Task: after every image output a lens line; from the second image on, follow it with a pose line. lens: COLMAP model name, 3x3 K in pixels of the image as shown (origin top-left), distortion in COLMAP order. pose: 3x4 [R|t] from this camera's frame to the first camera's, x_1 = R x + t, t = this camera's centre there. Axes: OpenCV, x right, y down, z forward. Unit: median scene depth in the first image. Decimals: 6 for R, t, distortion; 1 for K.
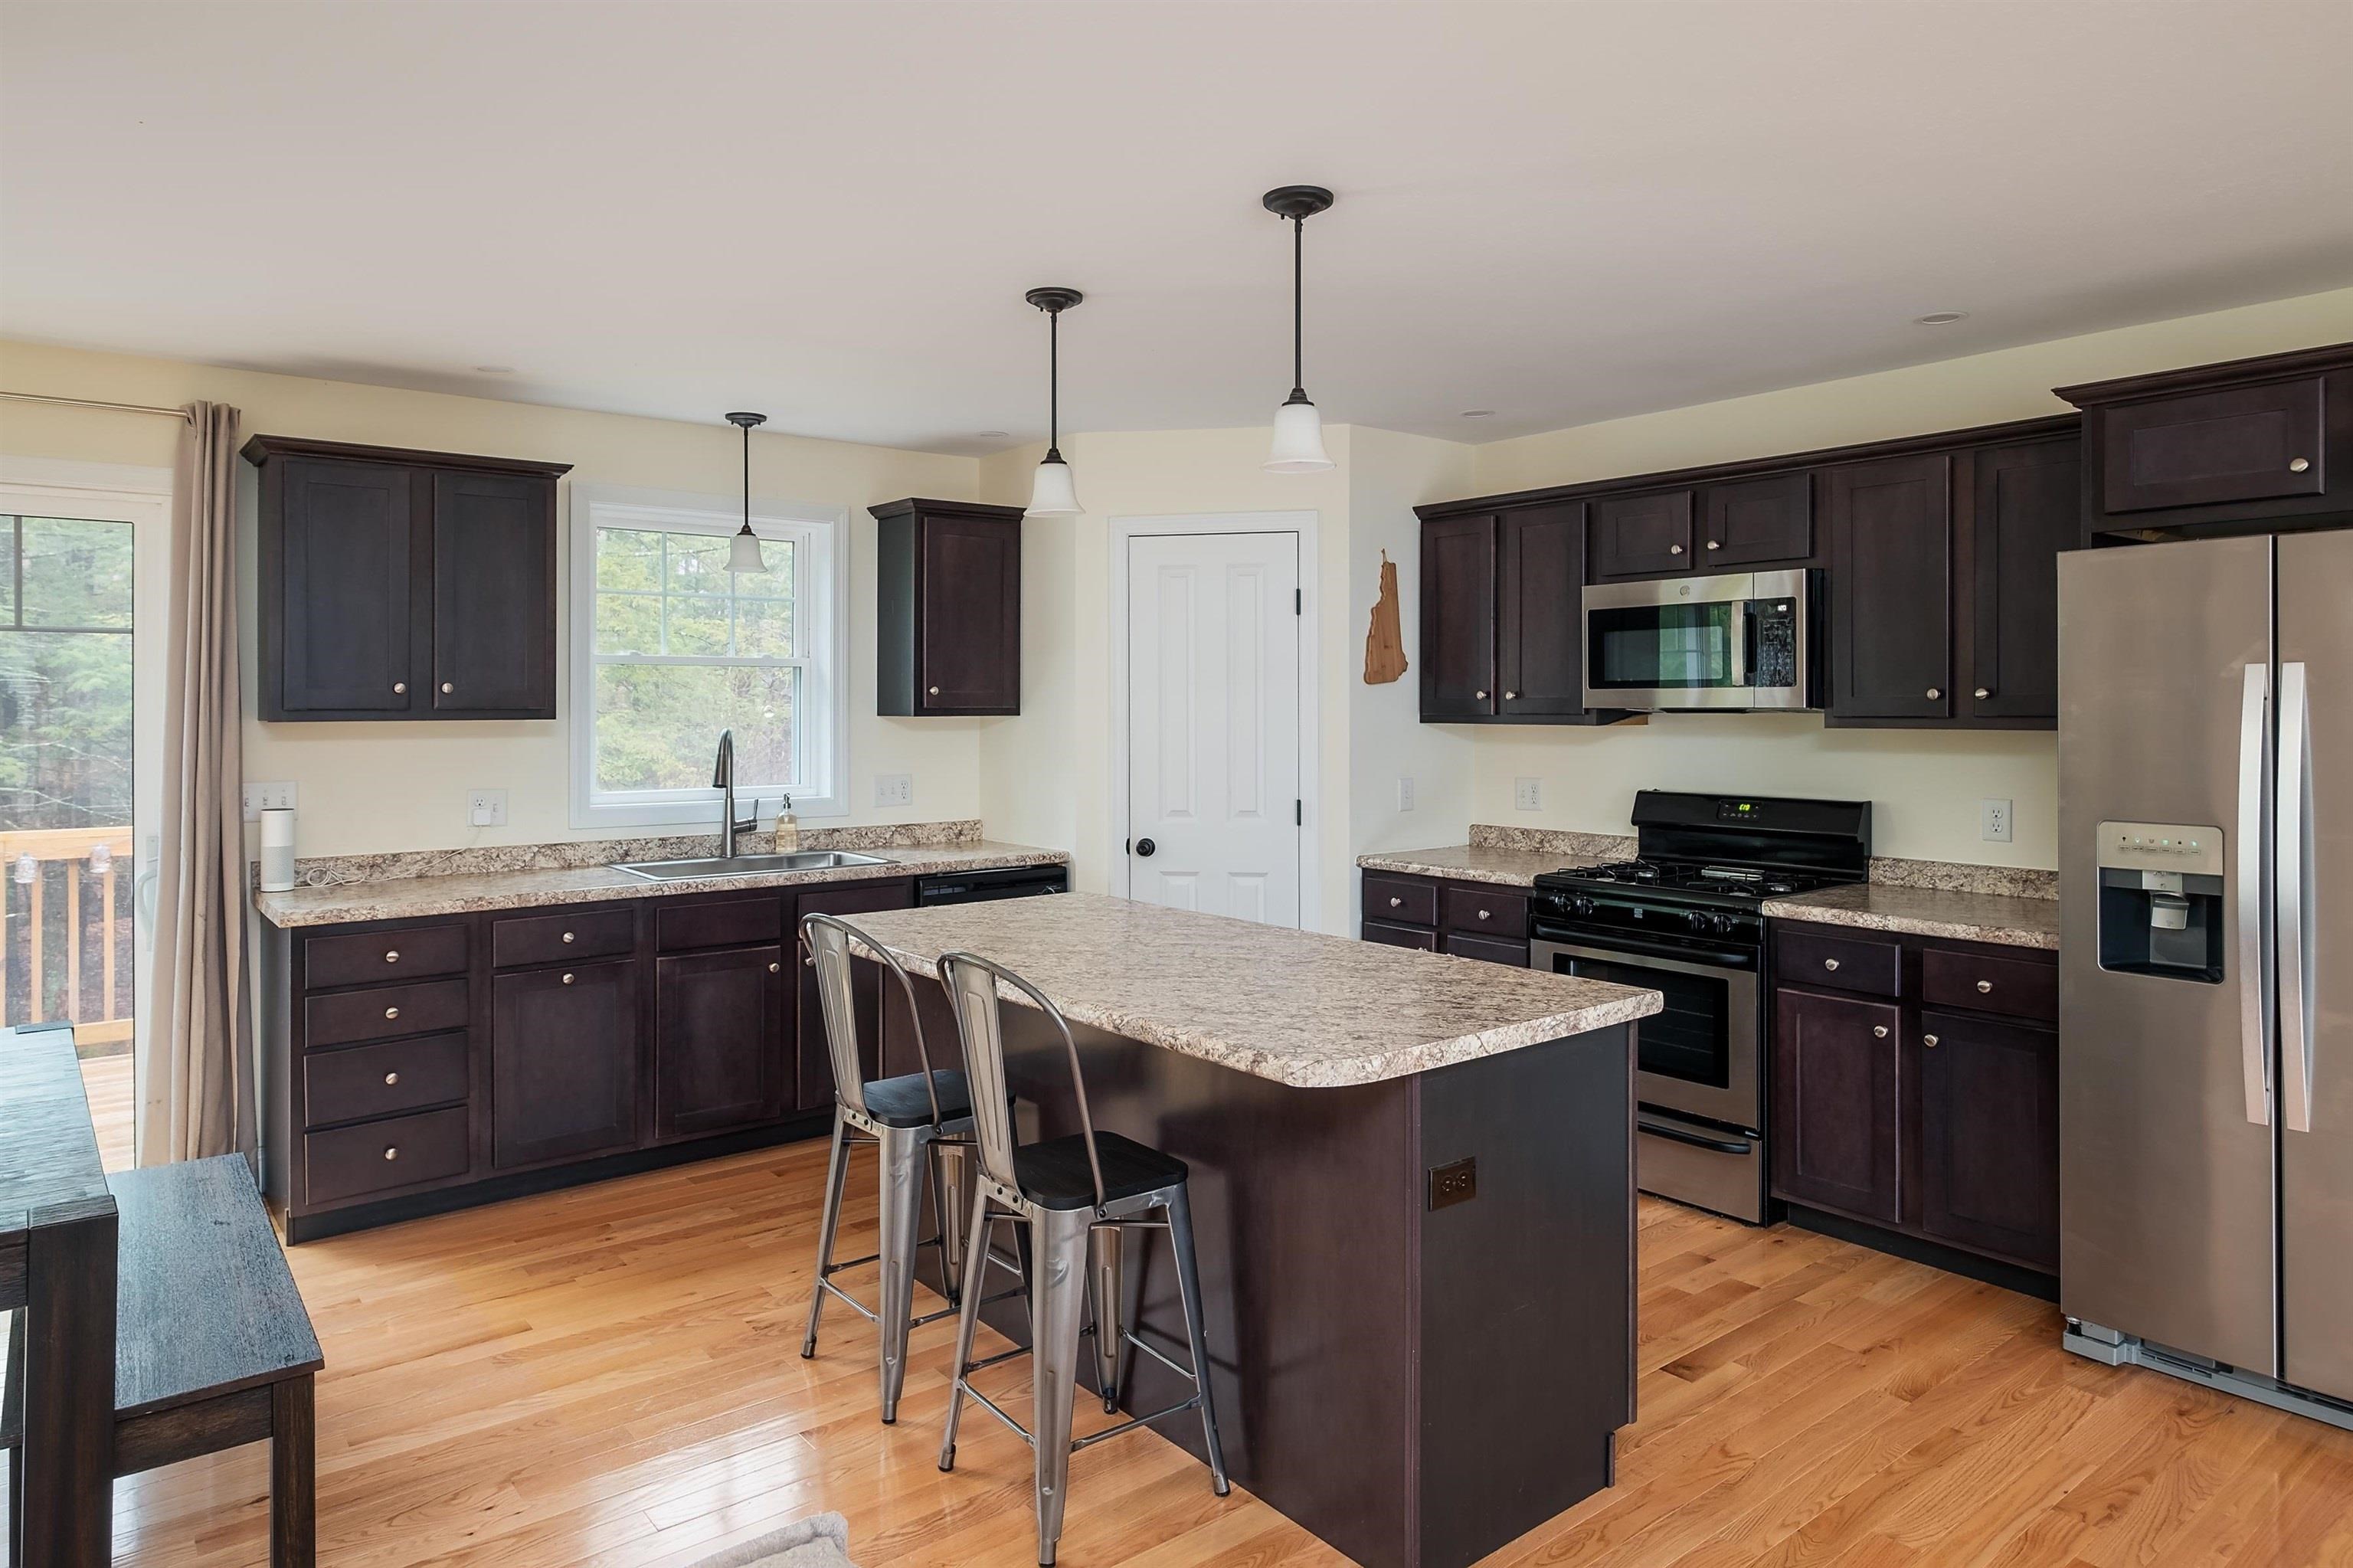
lens RADIAL K [[1417.3, 0, 1189.3], [0, 1417.3, 698.8], [0, 0, 1]] dist [-0.022640, 0.000901]
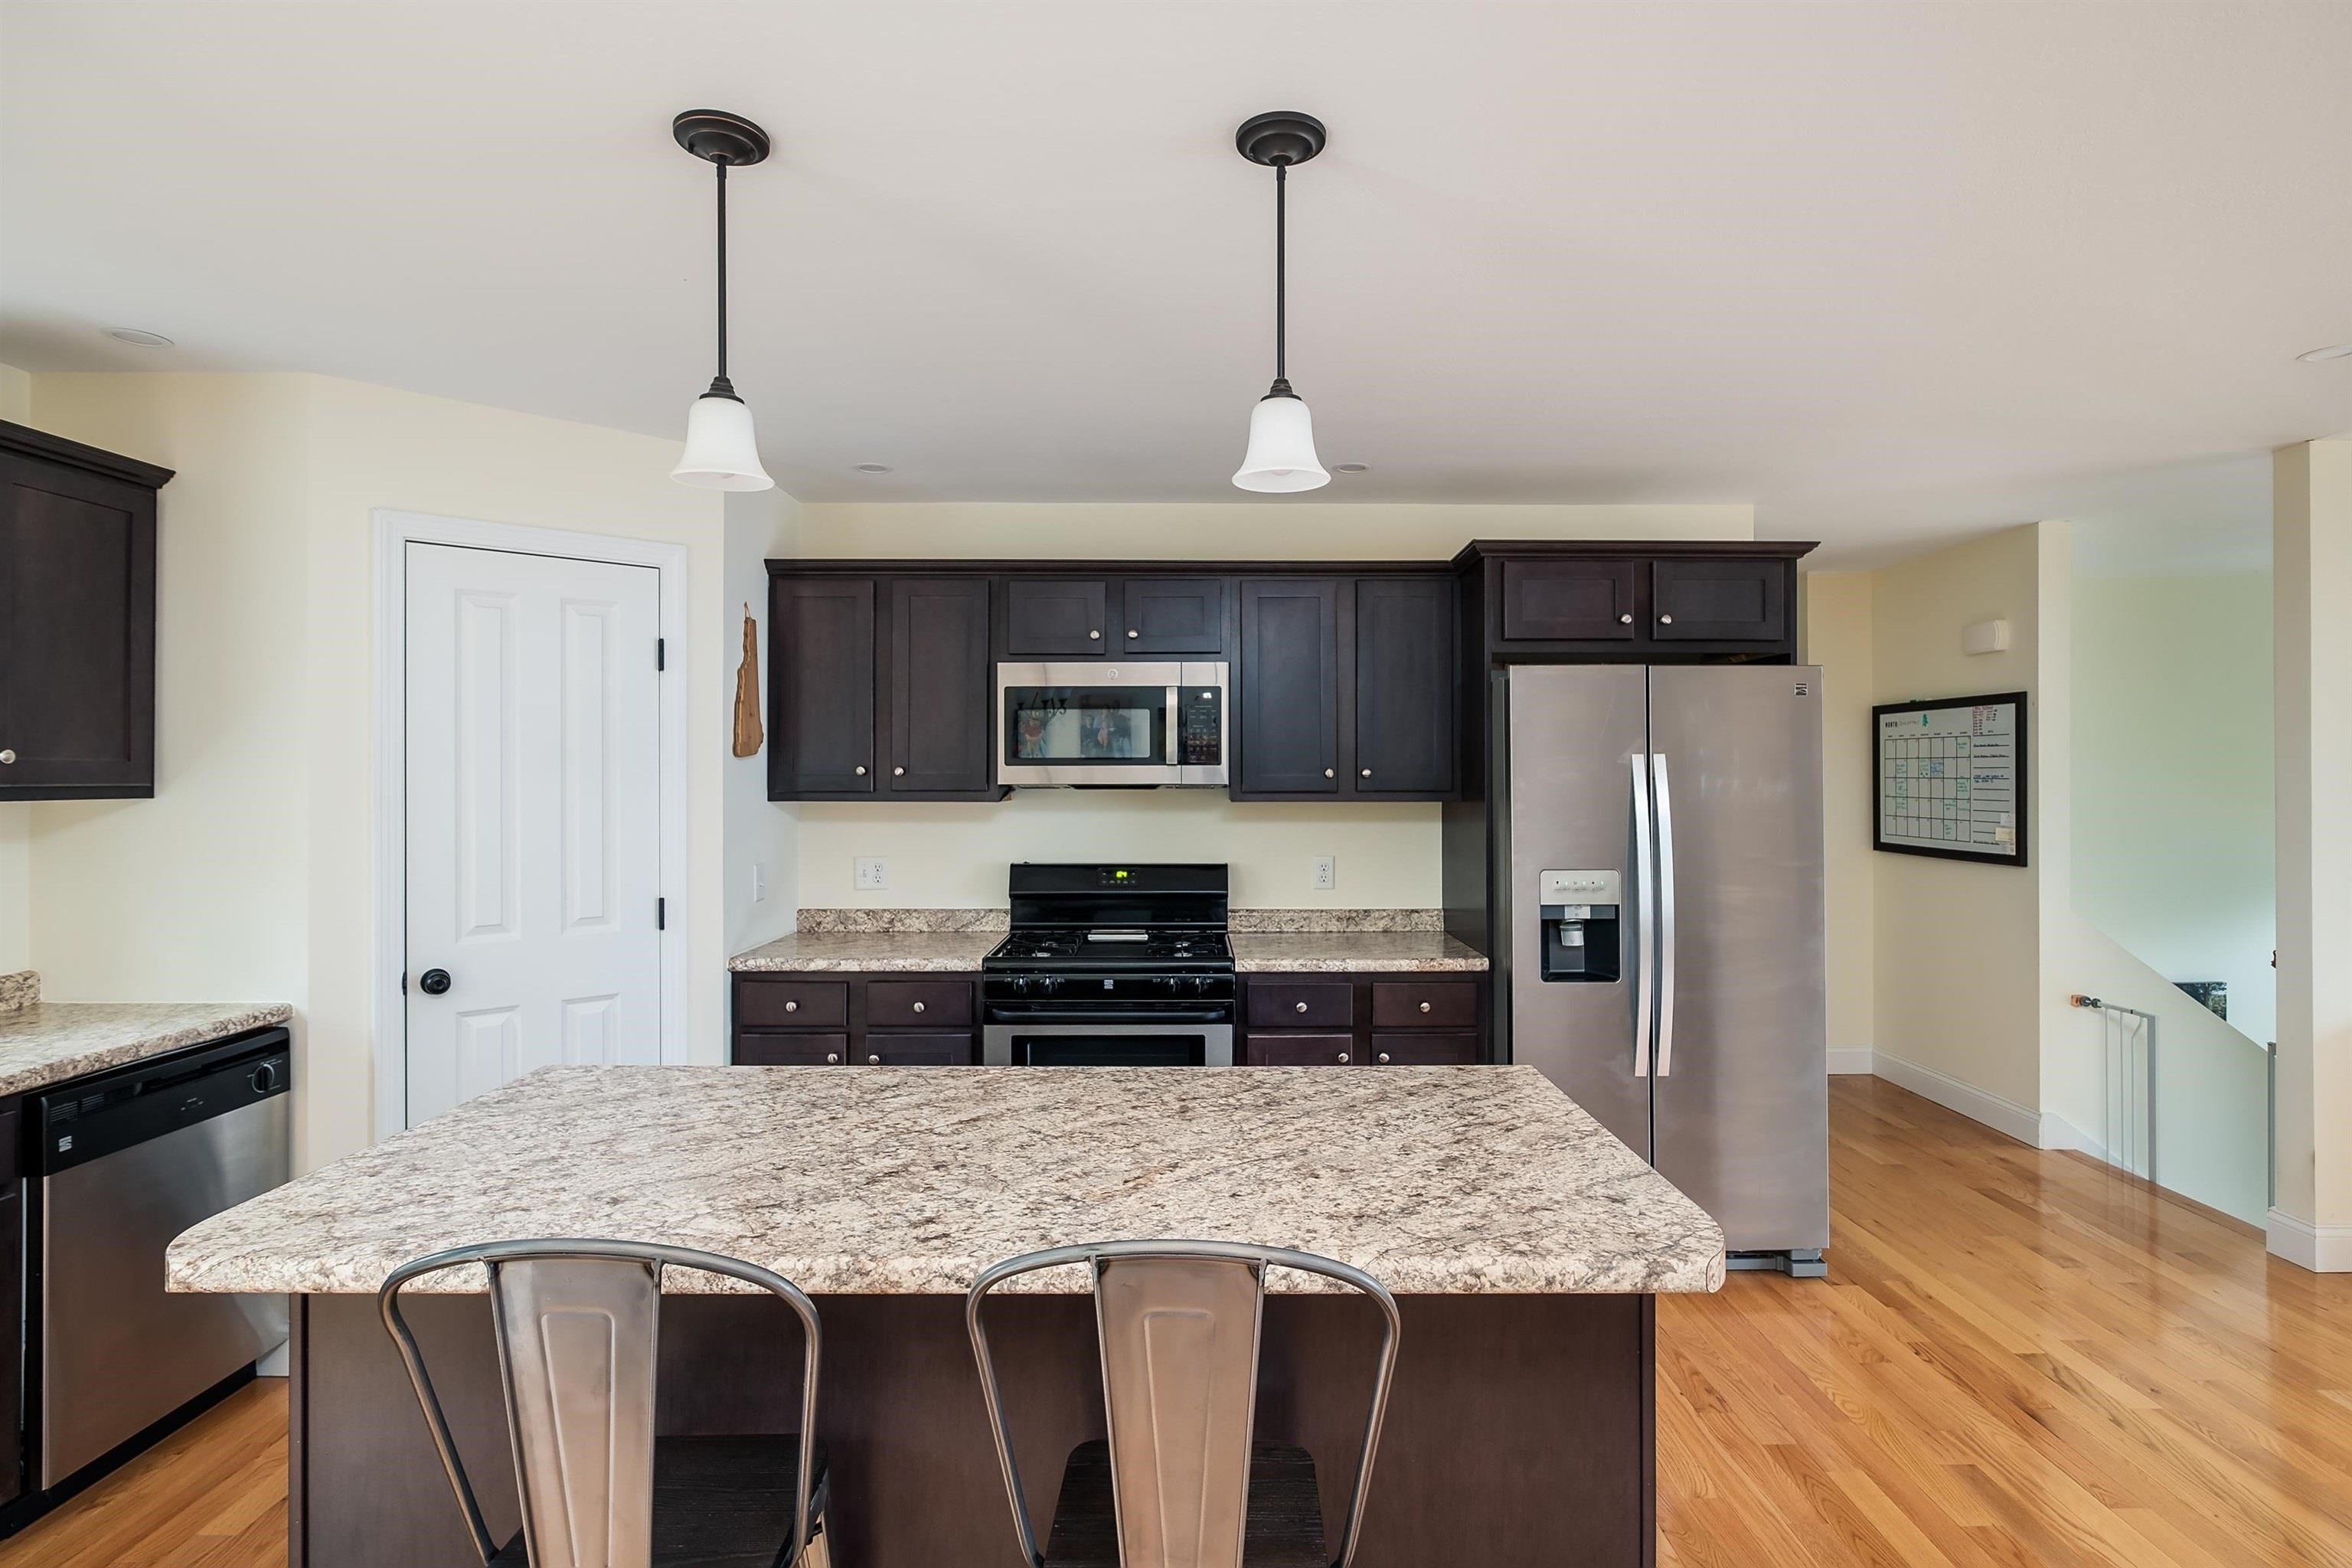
lens RADIAL K [[1145.0, 0, 1198.3], [0, 1145.0, 769.1], [0, 0, 1]] dist [-0.012912, 0.001123]
pose [[0.623710, 0.008611, 0.781608, -0.280724], [-0.005047, 0.999963, -0.006989, 0.000530], [-0.781640, 0.000415, 0.623730, 0.408361]]
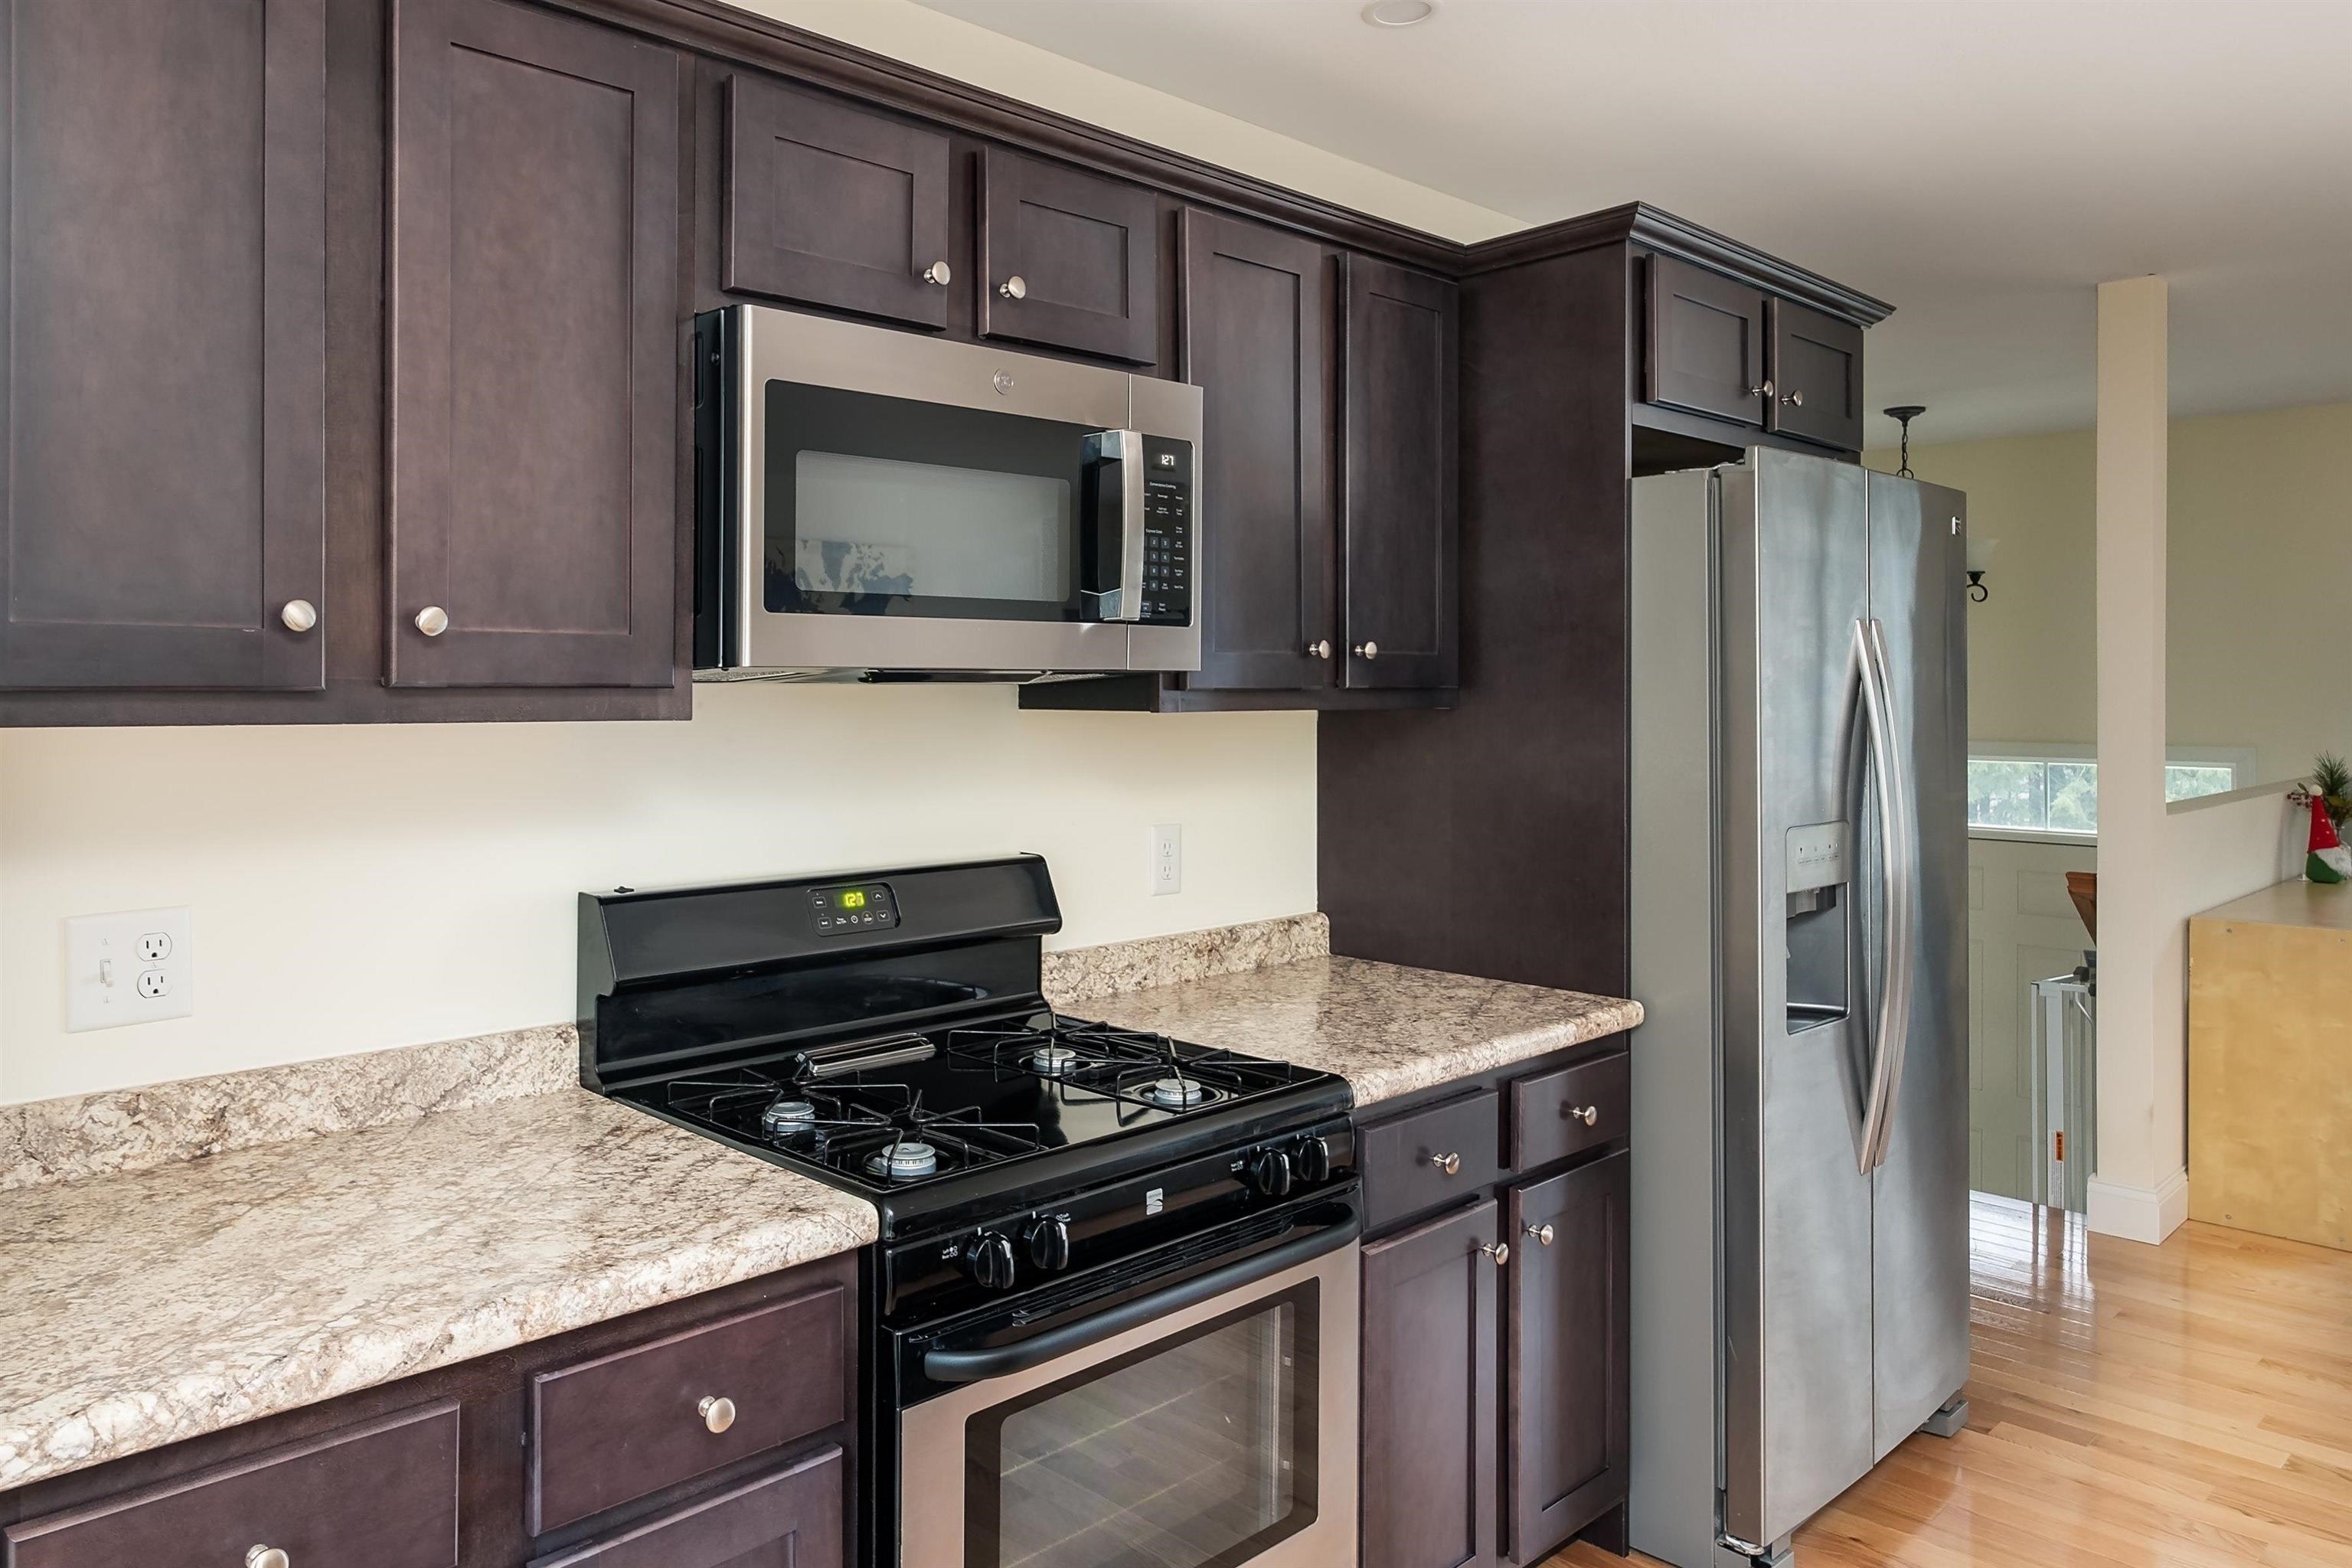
lens RADIAL K [[1603.6, 0, 1001.1], [0, 1603.6, 696.4], [0, 0, 1]] dist [-0.011254, 0.007096]
pose [[-0.038542, -0.000202, 0.999257, -0.110526], [-0.002795, 0.999996, 0.000094, 0.014070], [-0.999253, -0.002790, -0.038542, 1.010303]]
